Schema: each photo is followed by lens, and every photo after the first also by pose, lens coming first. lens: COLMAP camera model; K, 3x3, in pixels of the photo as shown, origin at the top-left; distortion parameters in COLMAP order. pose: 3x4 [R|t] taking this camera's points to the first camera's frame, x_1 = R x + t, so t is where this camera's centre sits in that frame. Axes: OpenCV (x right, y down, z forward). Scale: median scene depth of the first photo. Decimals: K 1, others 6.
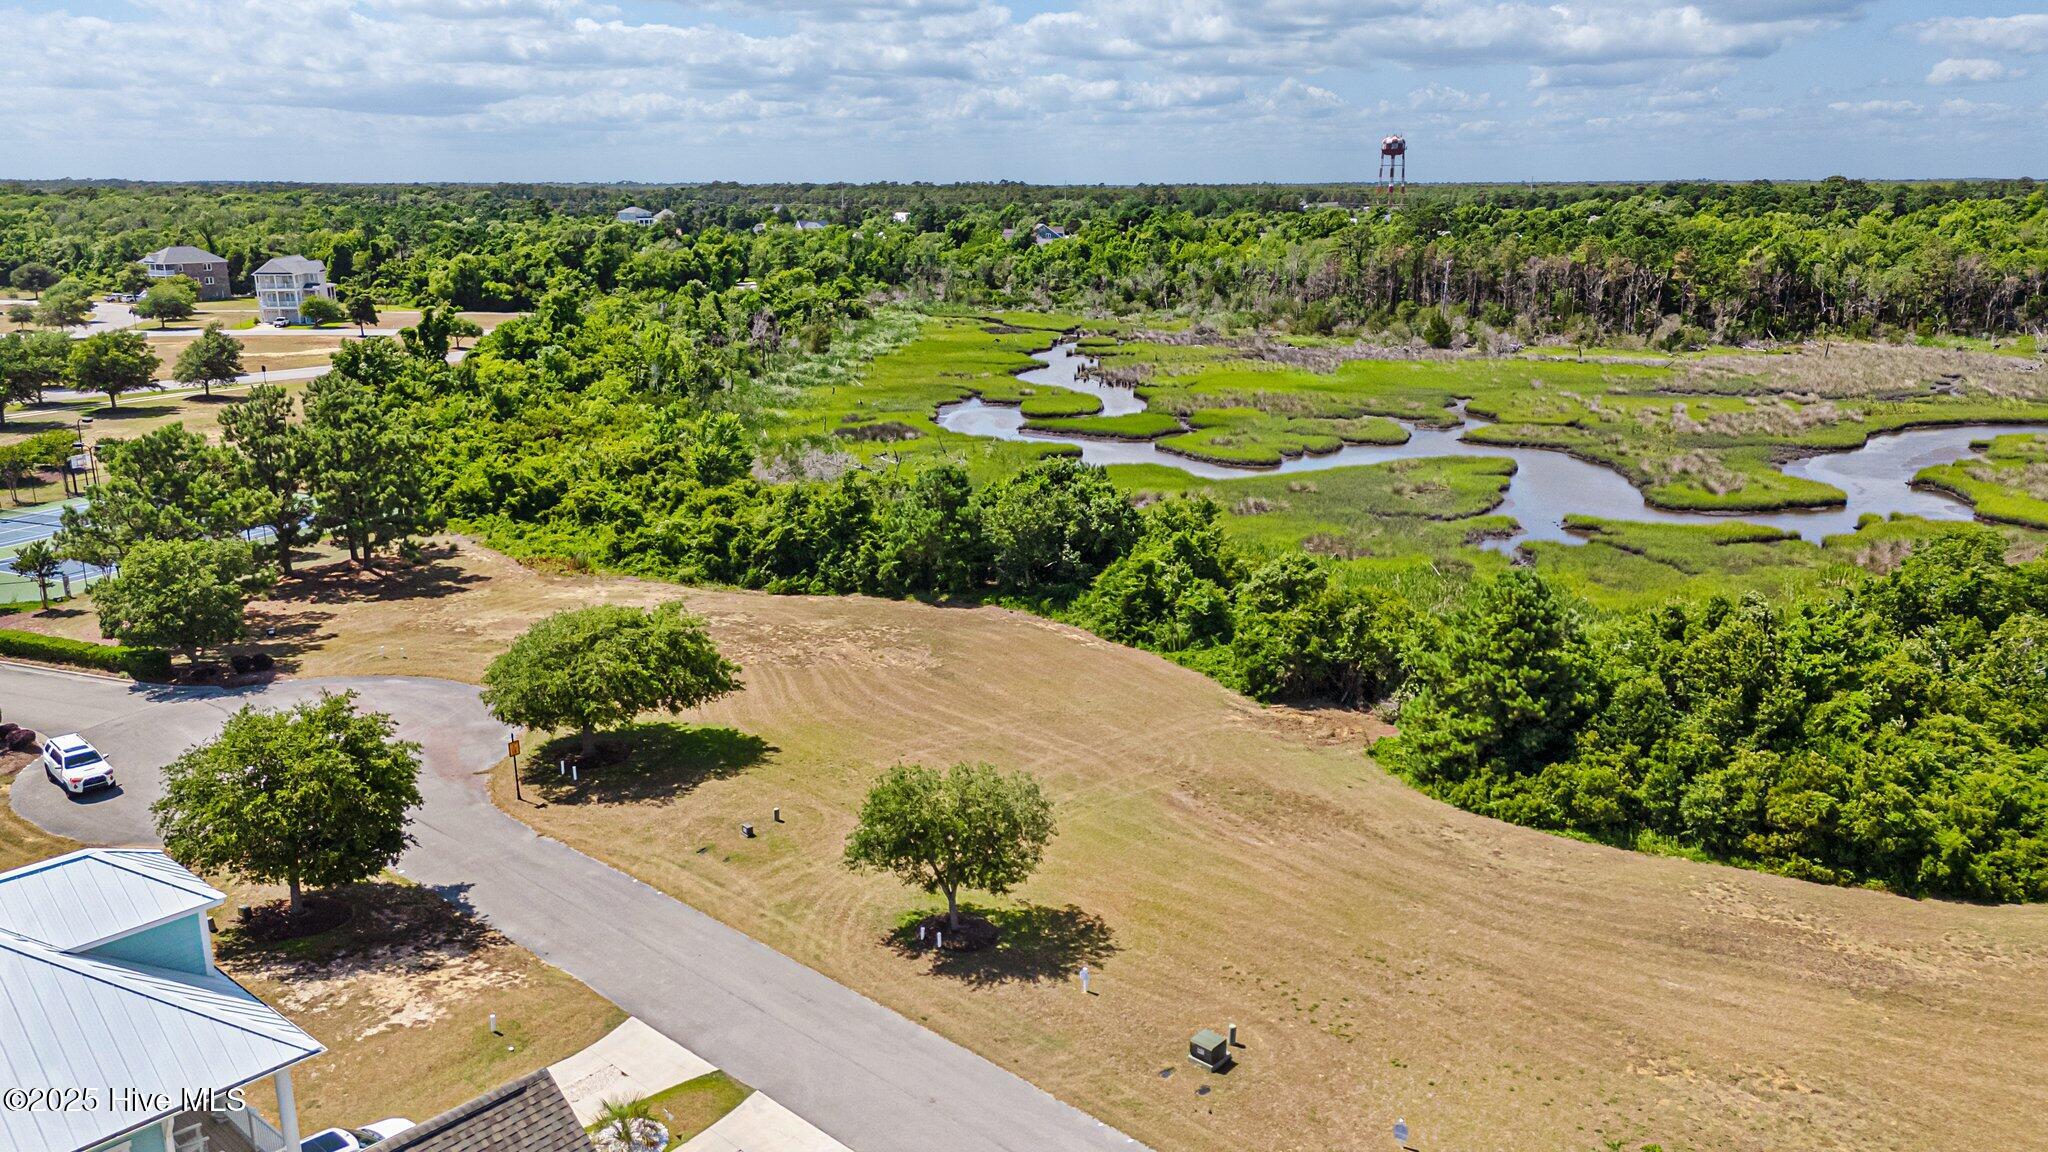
lens RADIAL K [[1492.5, 0, 1035.0], [0, 1492.5, 579.0], [0, 0, 1]] dist [0.085554, -0.088718]
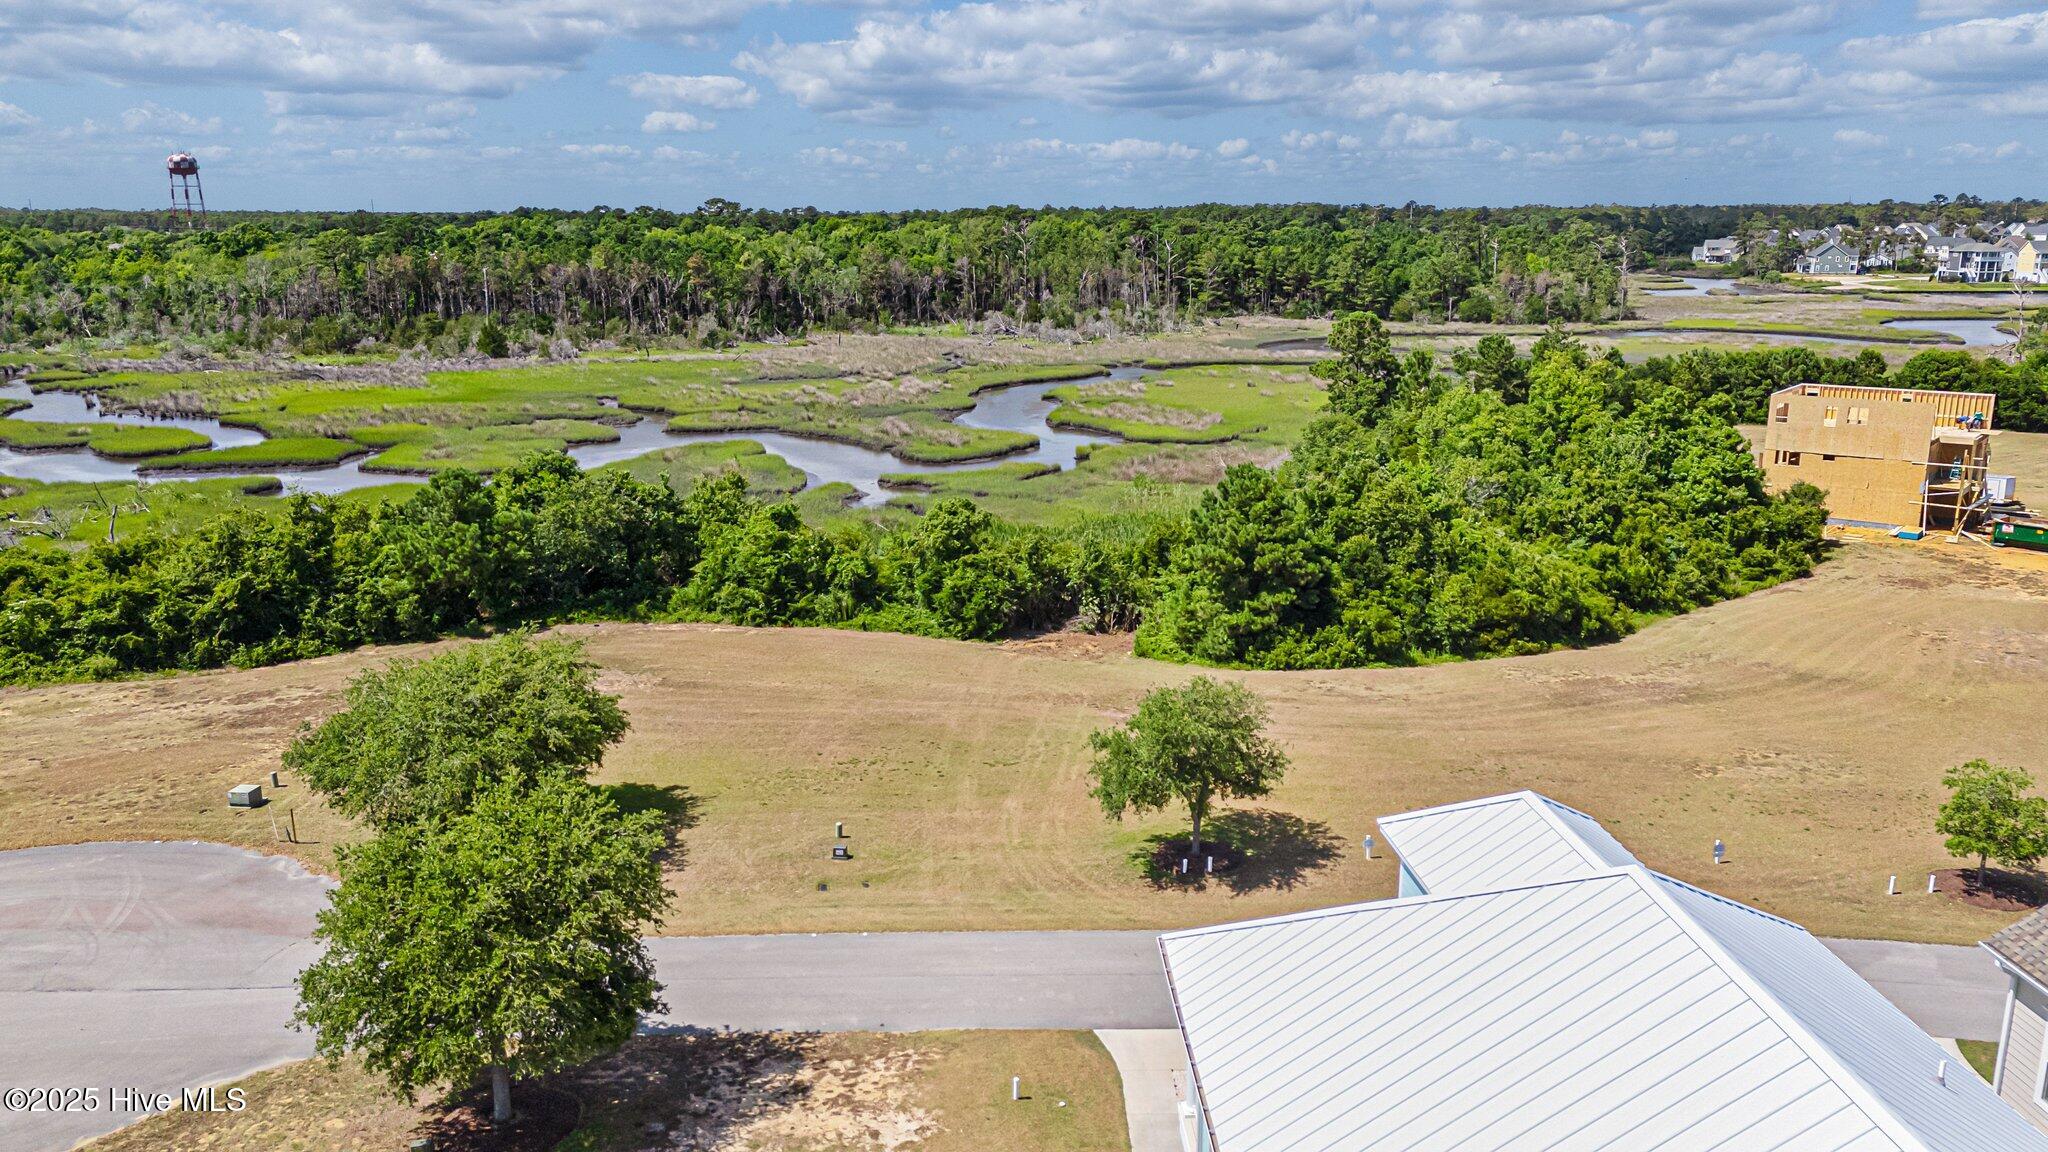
lens RADIAL K [[1492.5, 0, 1035.0], [0, 1492.5, 579.0], [0, 0, 1]] dist [0.085554, -0.088718]
pose [[0.726612, -0.161932, 0.667692, -0.141547], [0.176029, 0.983267, 0.046904, 0.000003], [-0.664115, 0.083453, 0.742958, 0.068391]]
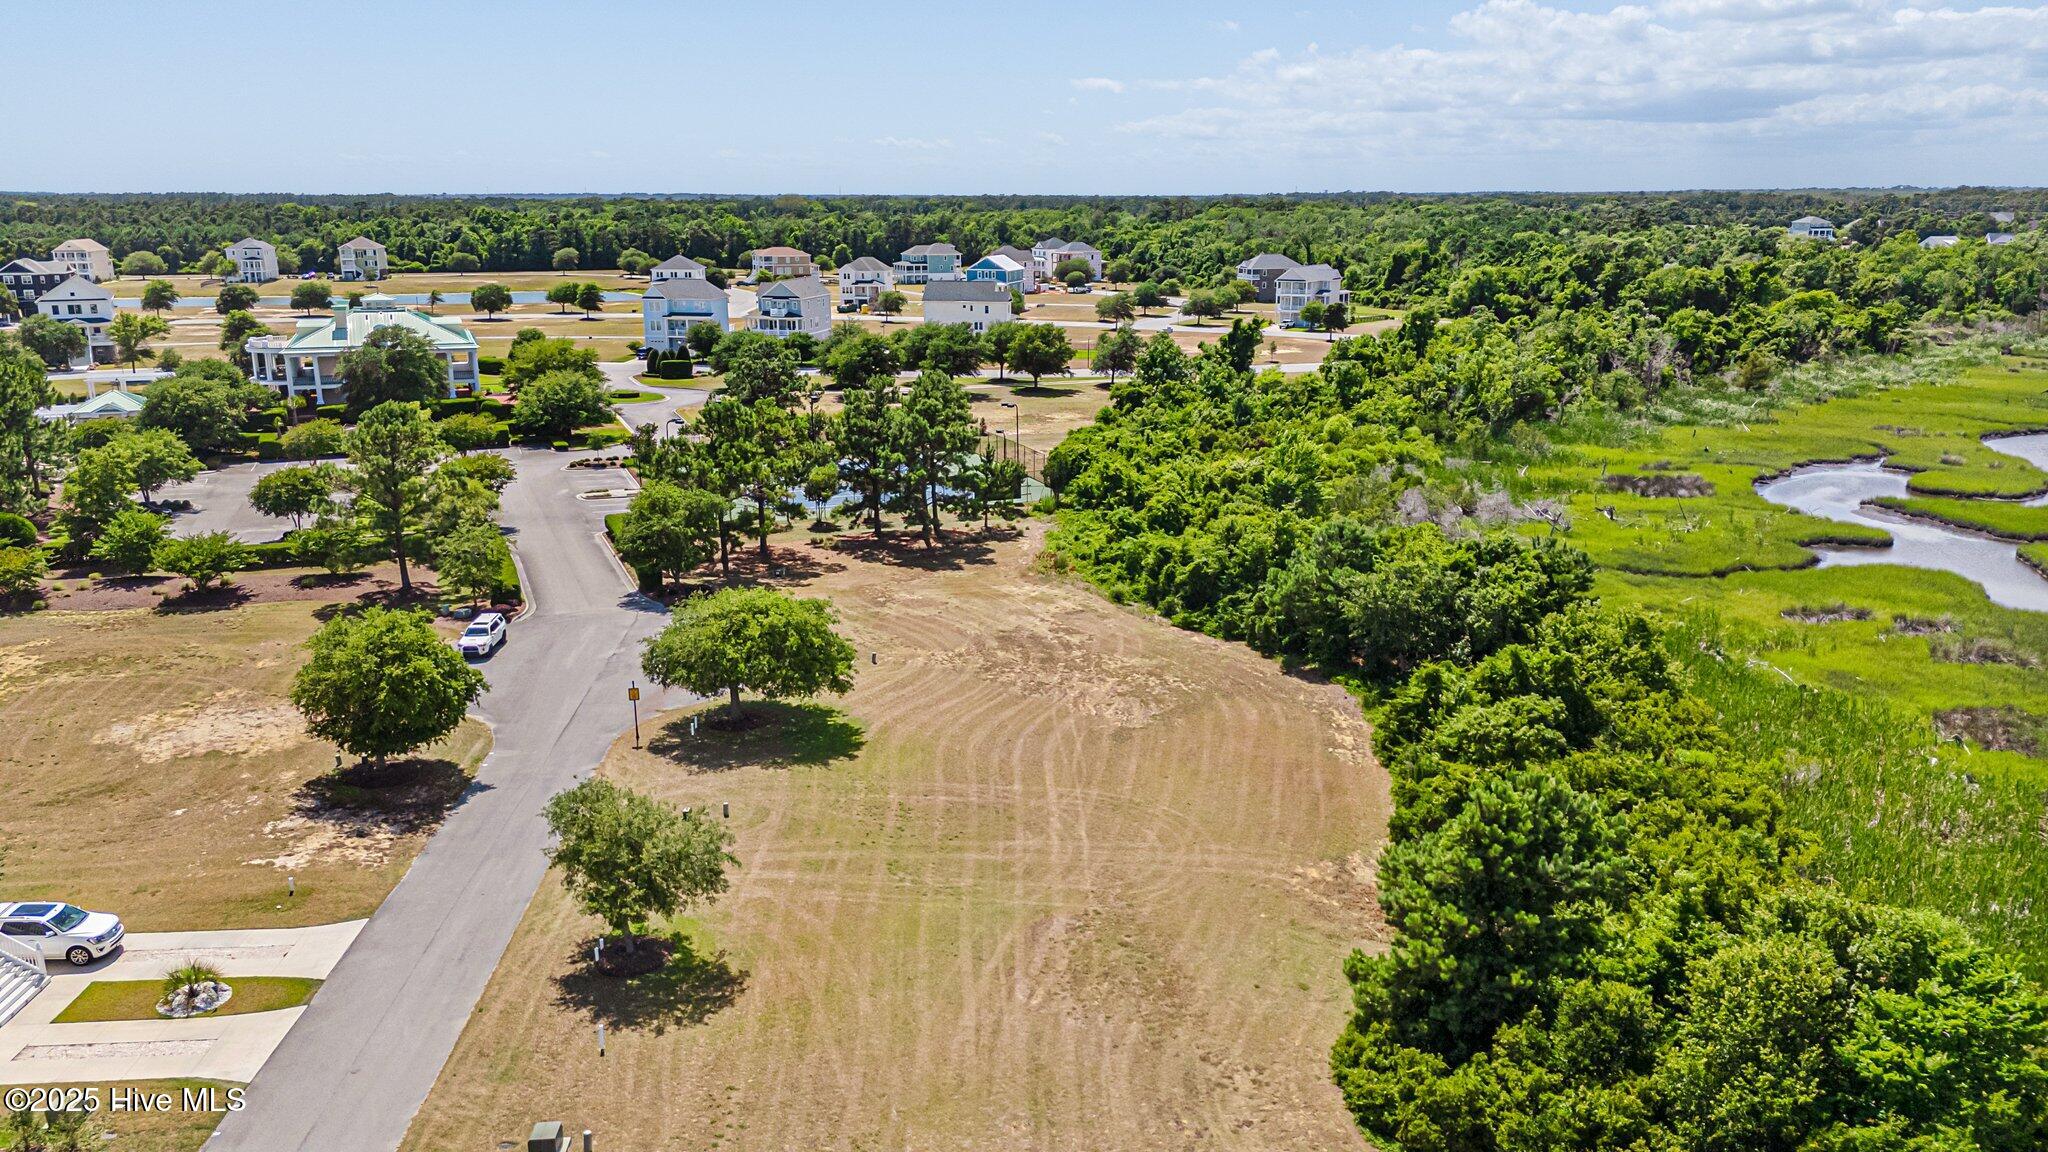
lens RADIAL K [[1492.5, 0, 1035.0], [0, 1492.5, 579.0], [0, 0, 1]] dist [0.085554, -0.088718]
pose [[0.719584, 0.173581, -0.672361, 0.140764], [-0.176869, 0.982134, 0.064263, -0.022915], [0.671503, 0.072677, 0.737429, 0.074289]]
